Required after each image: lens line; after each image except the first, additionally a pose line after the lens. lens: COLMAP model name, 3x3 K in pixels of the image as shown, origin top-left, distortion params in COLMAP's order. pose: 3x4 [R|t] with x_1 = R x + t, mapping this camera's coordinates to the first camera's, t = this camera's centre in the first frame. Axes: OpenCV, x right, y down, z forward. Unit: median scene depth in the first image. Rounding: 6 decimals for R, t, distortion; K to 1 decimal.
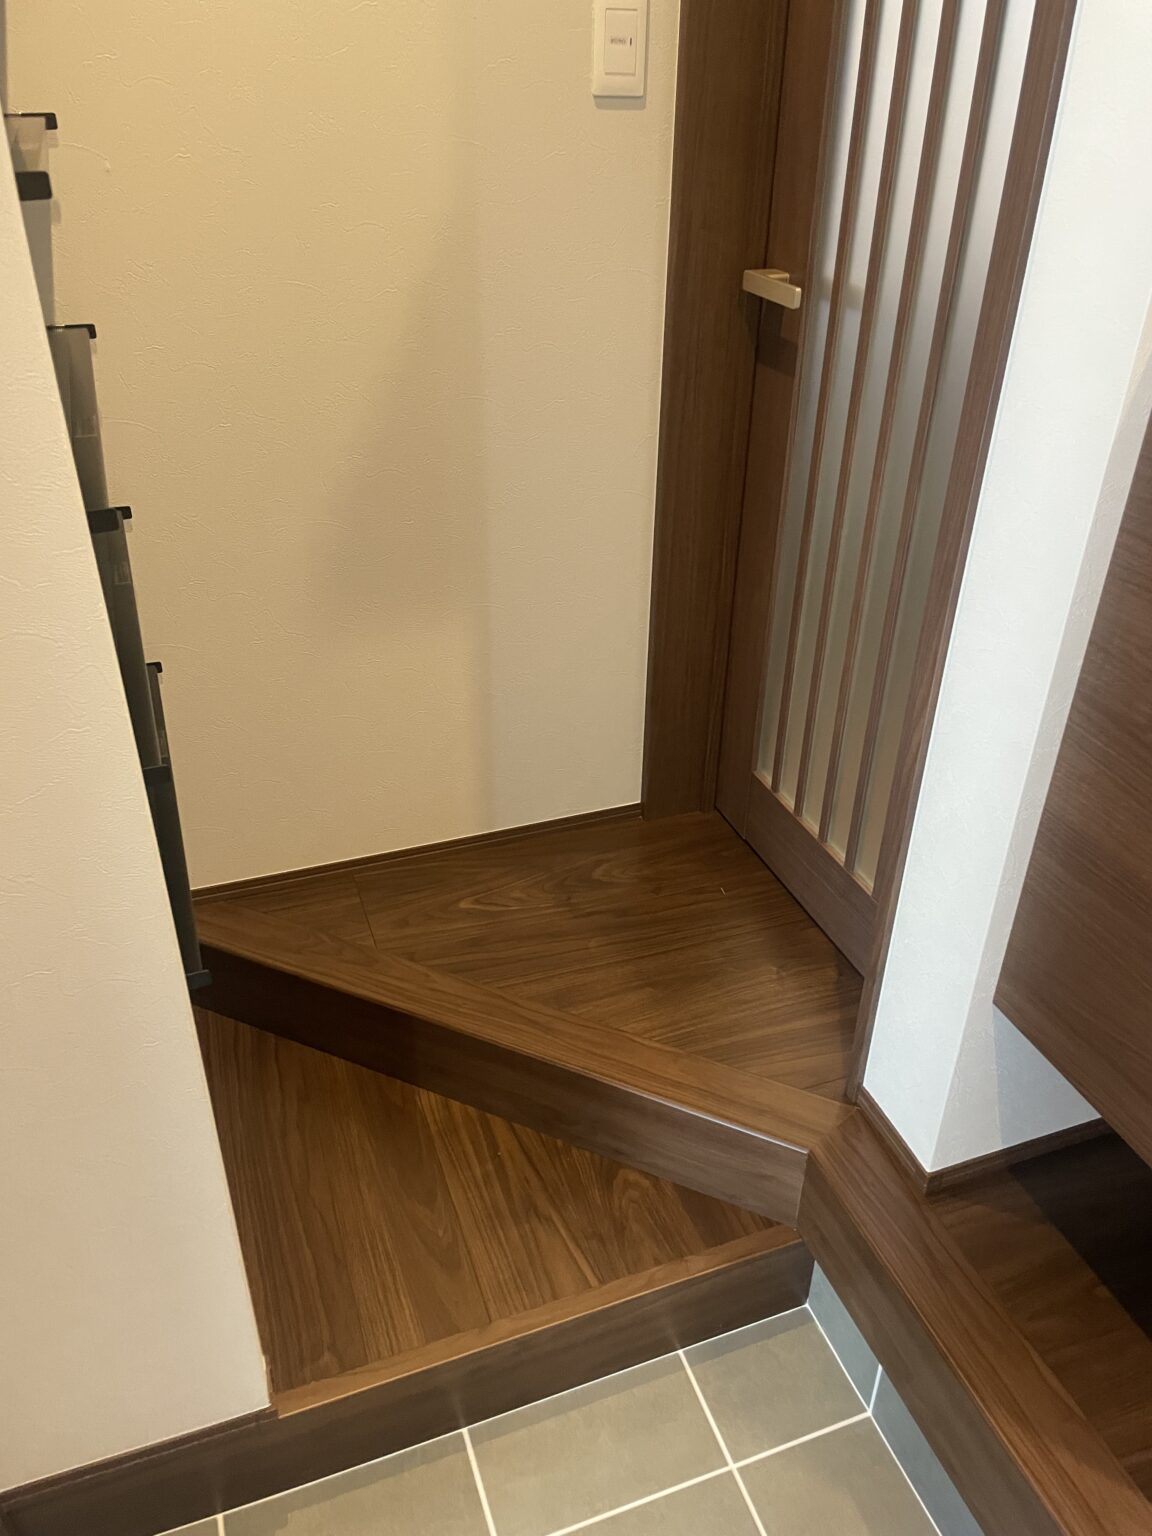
lens RADIAL K [[1161.9, 0, 576.0], [0, 1161.9, 768.0], [0, 0, 1]] dist [0.086256, -0.114186]
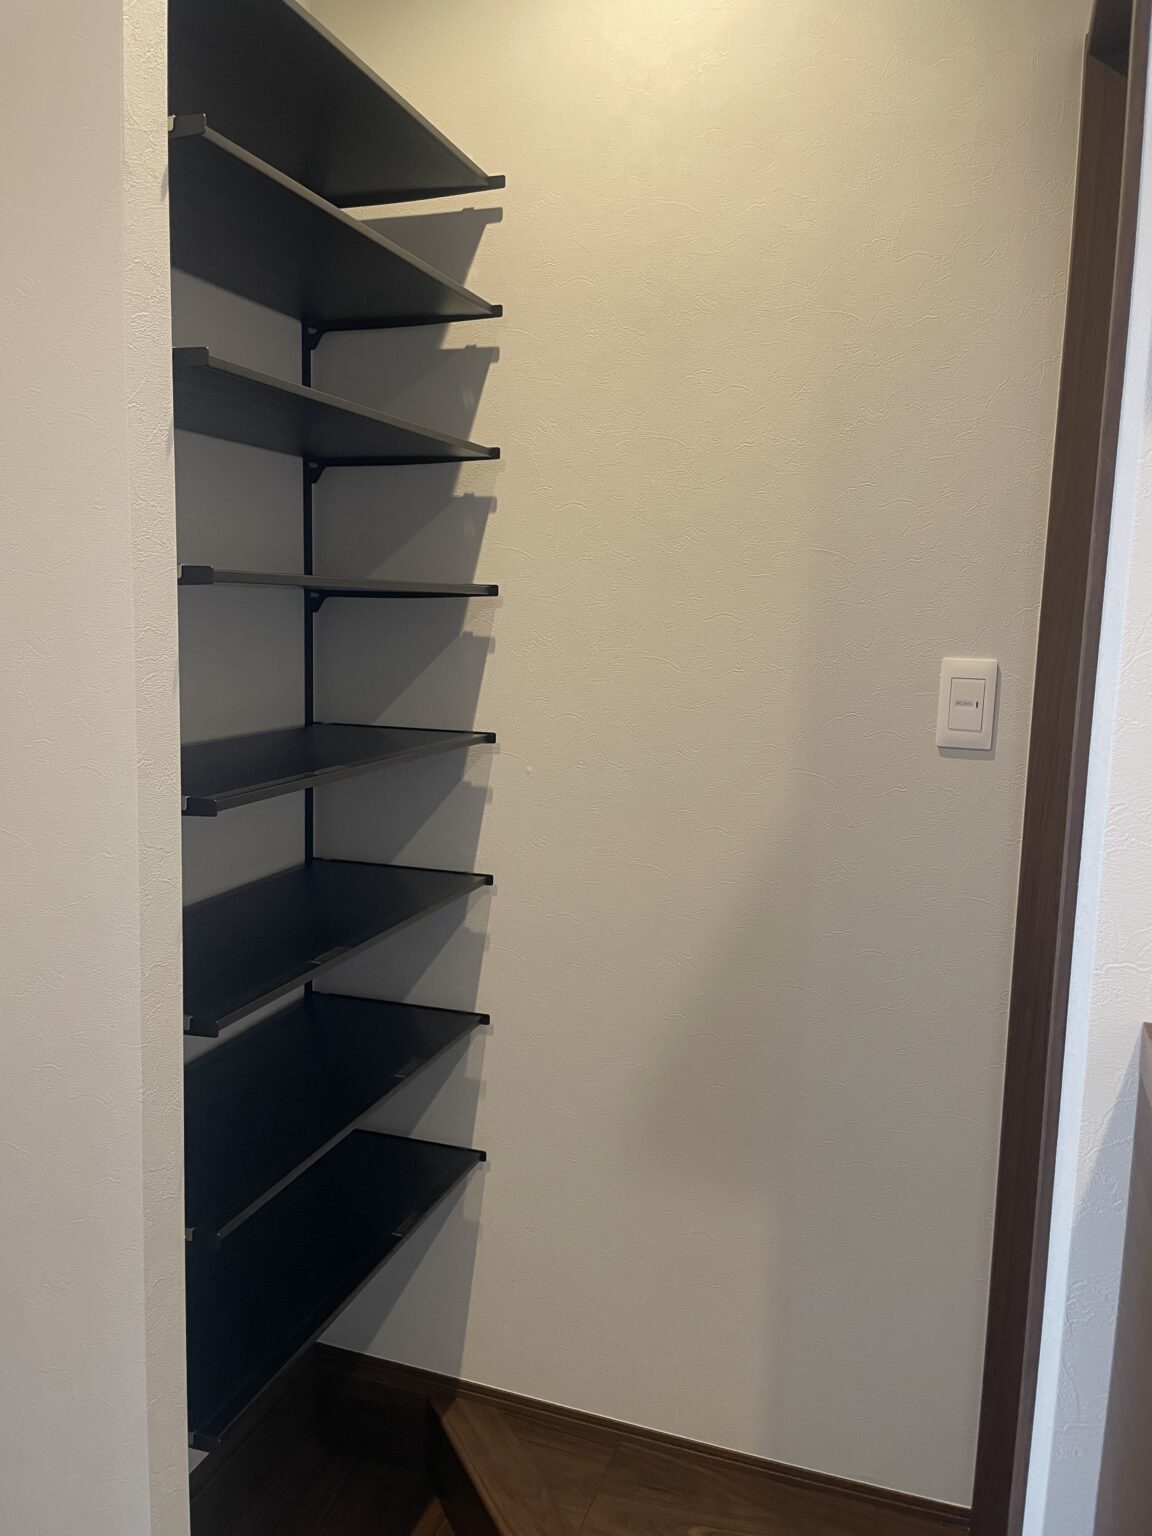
lens RADIAL K [[1161.9, 0, 576.0], [0, 1161.9, 768.0], [0, 0, 1]] dist [0.086256, -0.114186]
pose [[0.774490, 0.087124, -0.626558, 0.426044], [-0.341732, 0.891131, -0.298503, -0.123480], [0.532339, 0.445302, 0.719945, 0.071863]]
